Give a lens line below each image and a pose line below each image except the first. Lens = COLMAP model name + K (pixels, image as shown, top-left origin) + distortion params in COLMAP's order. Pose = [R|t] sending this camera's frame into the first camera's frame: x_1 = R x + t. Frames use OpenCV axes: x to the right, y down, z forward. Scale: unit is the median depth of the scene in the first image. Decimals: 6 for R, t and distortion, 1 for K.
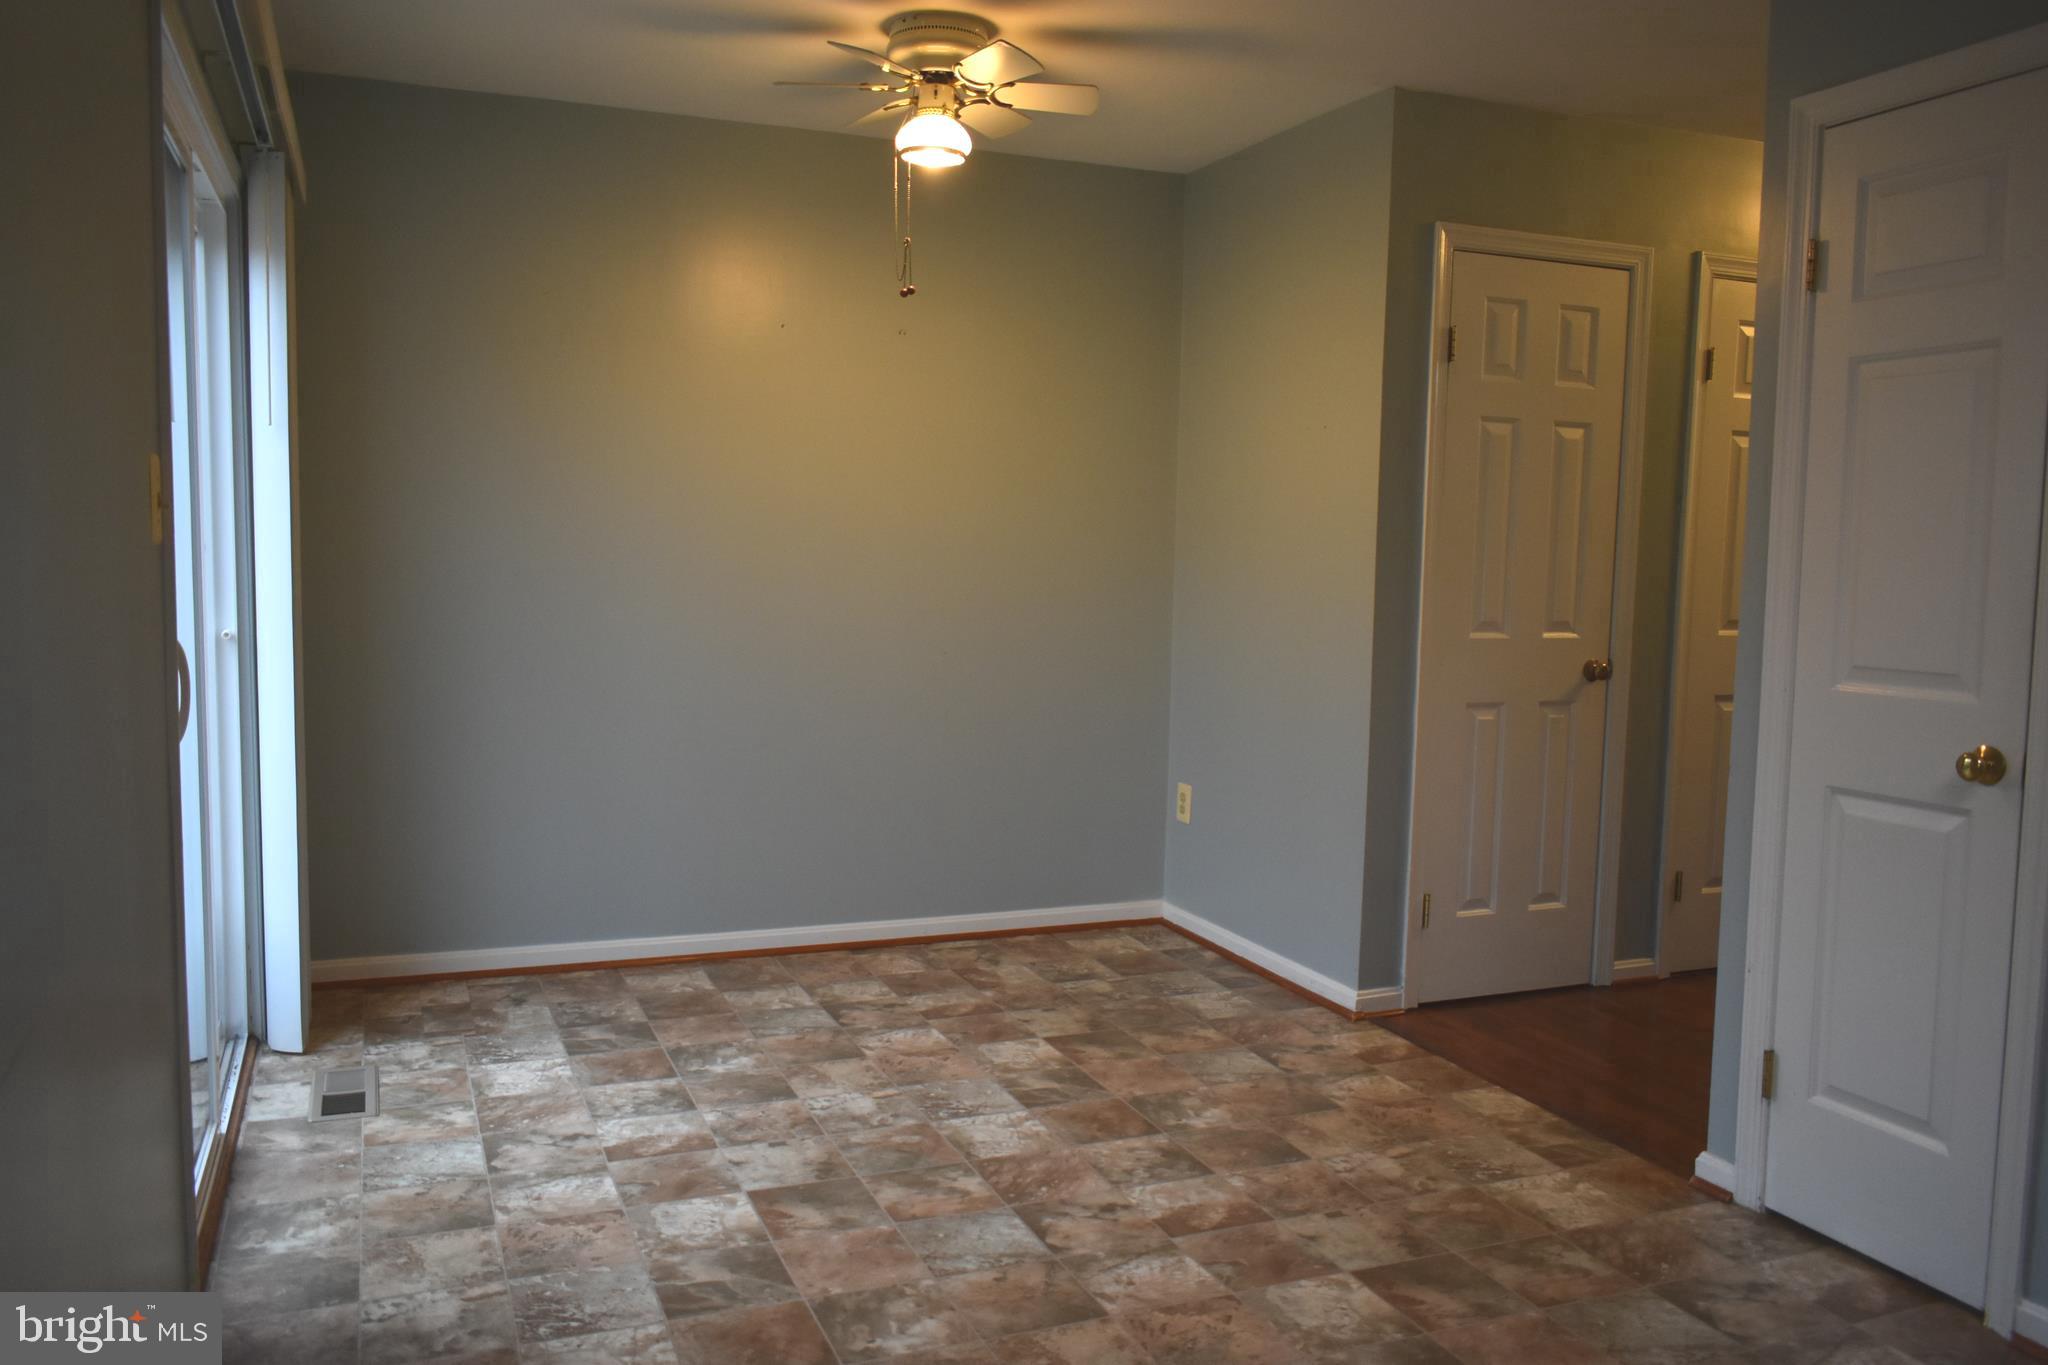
lens RADIAL K [[1569.6, 0, 1020.9], [0, 1569.6, 677.1], [0, 0, 1]] dist [-0.024142, 0.012366]
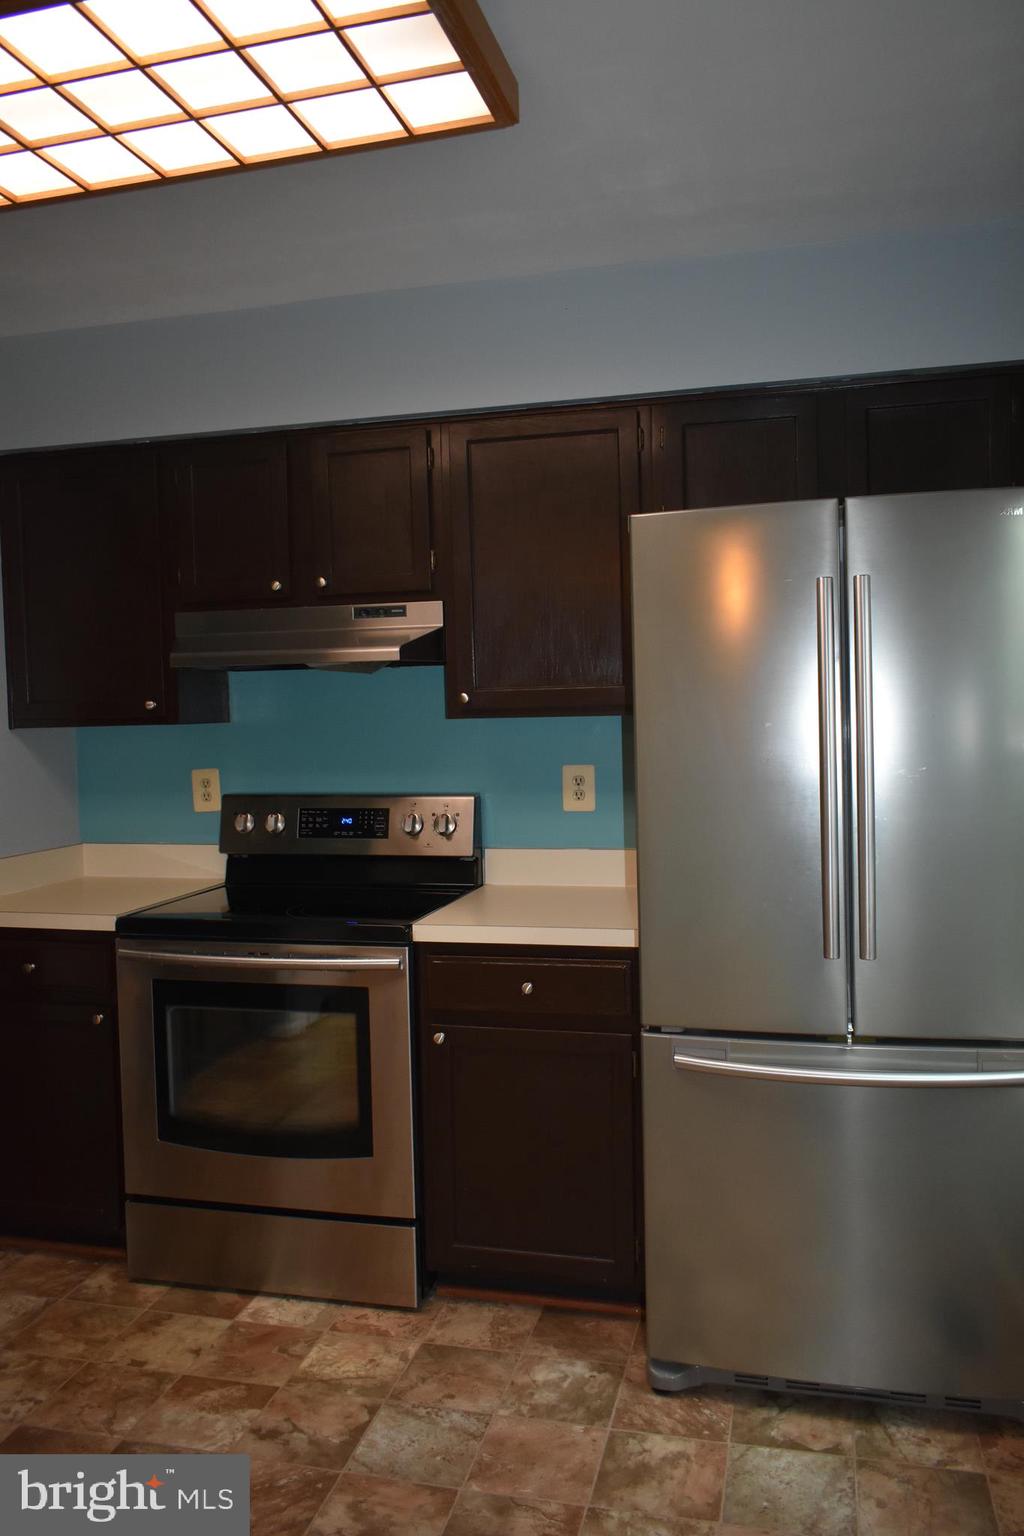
lens RADIAL K [[1177.2, 0, 516.0], [0, 1177.2, 767.9], [0, 0, 1]] dist [-0.024142, 0.012366]
pose [[-0.805147, -0.032053, 0.592209, -0.785587], [0.052694, 0.990723, 0.125264, -0.172687], [-0.590730, 0.132061, -0.795989, 1.385362]]
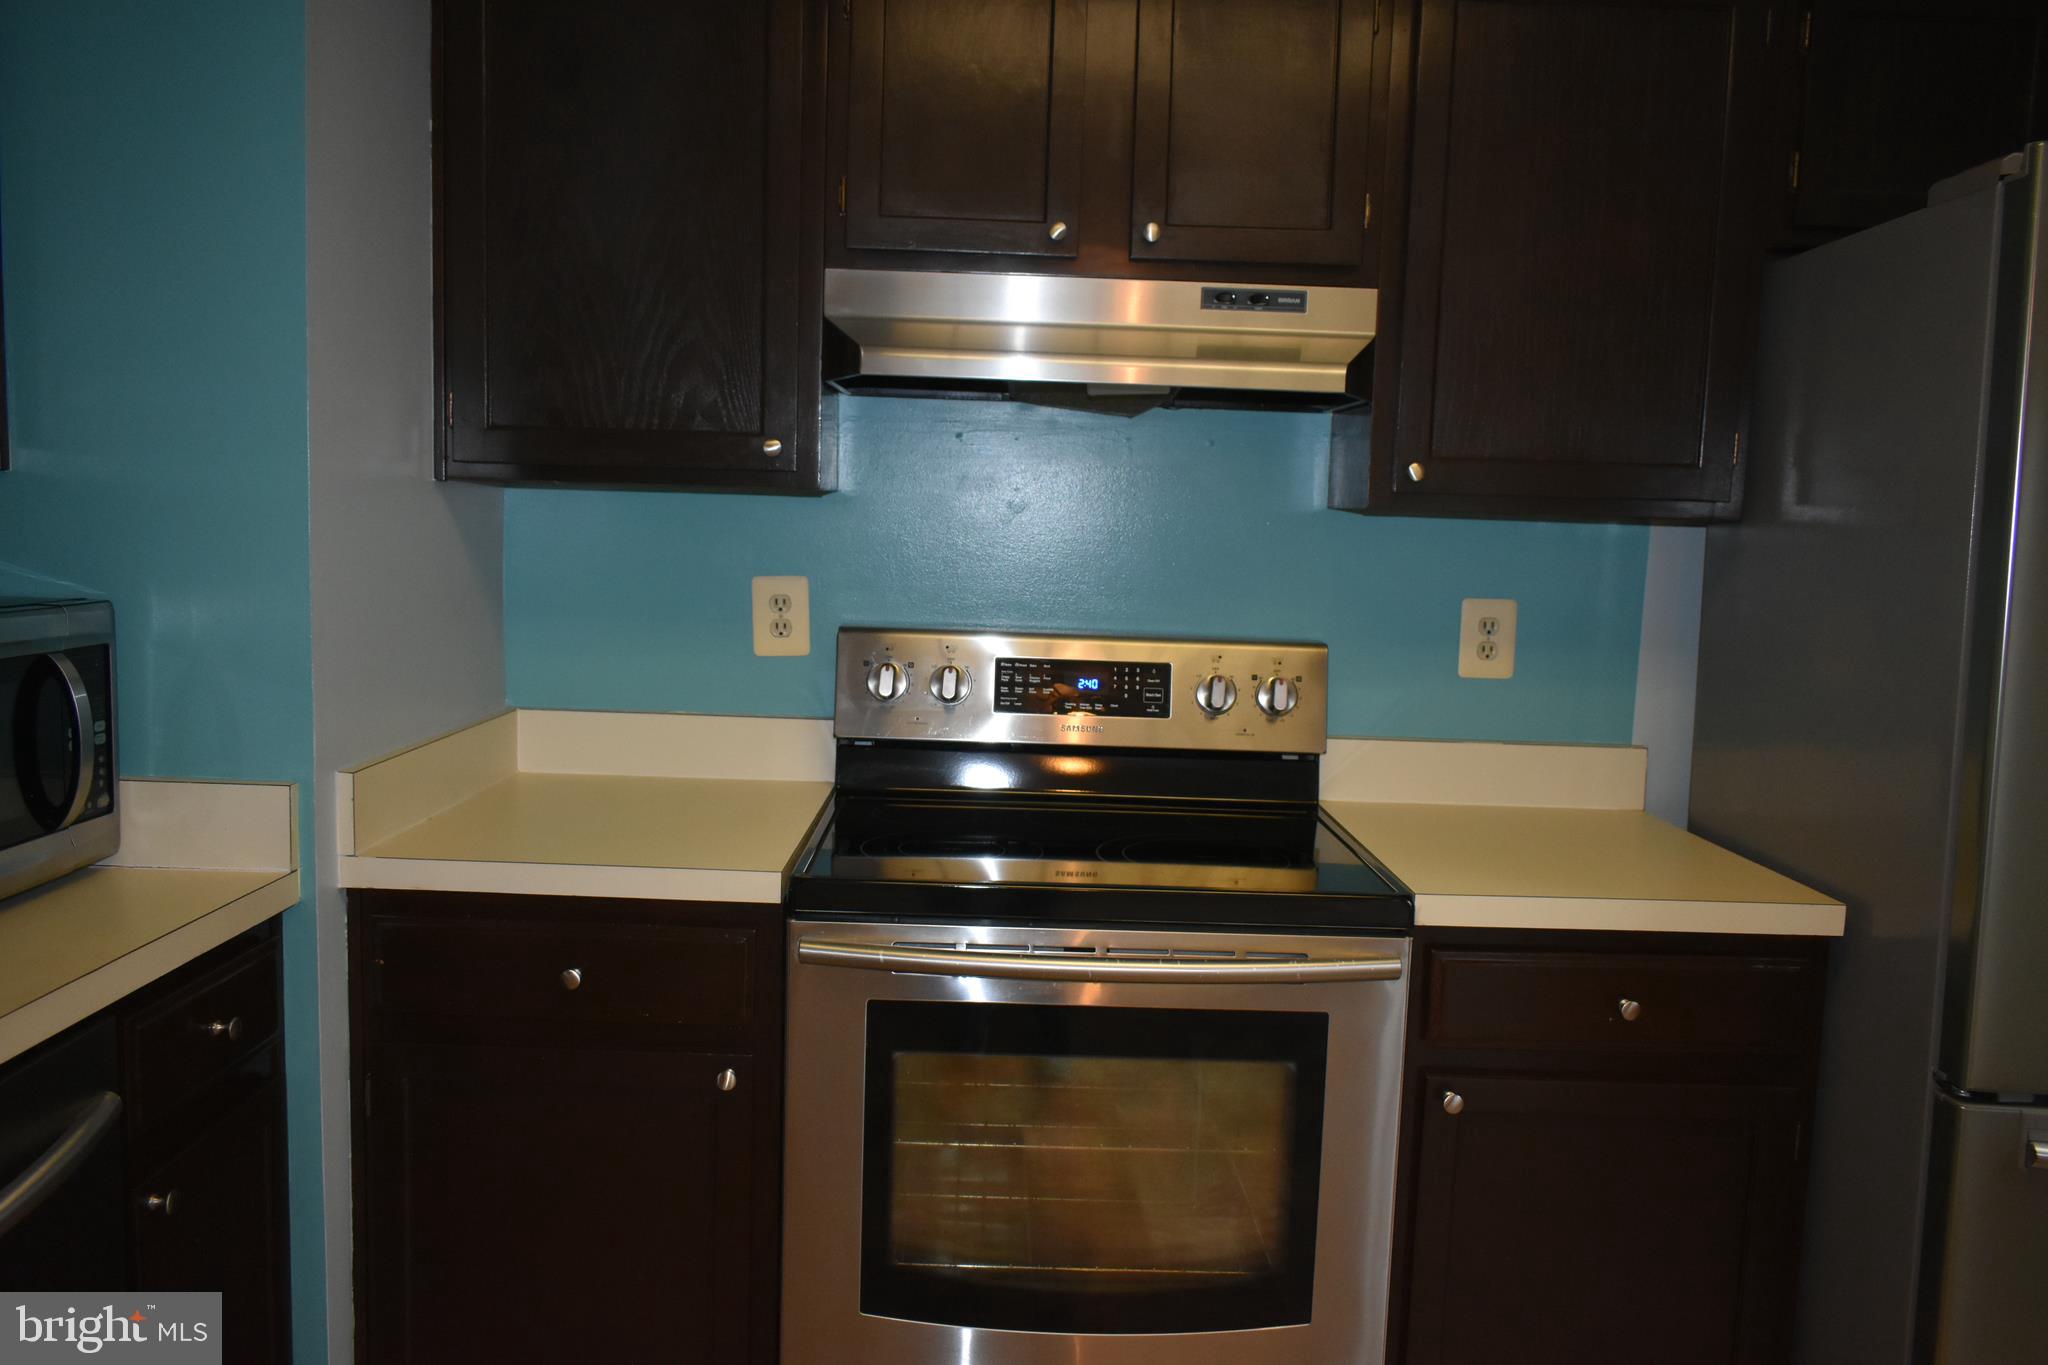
lens RADIAL K [[1564.5, 0, 1020.5], [0, 1564.5, 676.8], [0, 0, 1]] dist [-0.023788, 0.007052]
pose [[-0.928311, -0.090223, 0.360691, -0.317954], [-0.022992, 0.982184, 0.186510, -0.149079], [-0.371093, 0.164846, -0.913847, 1.358534]]
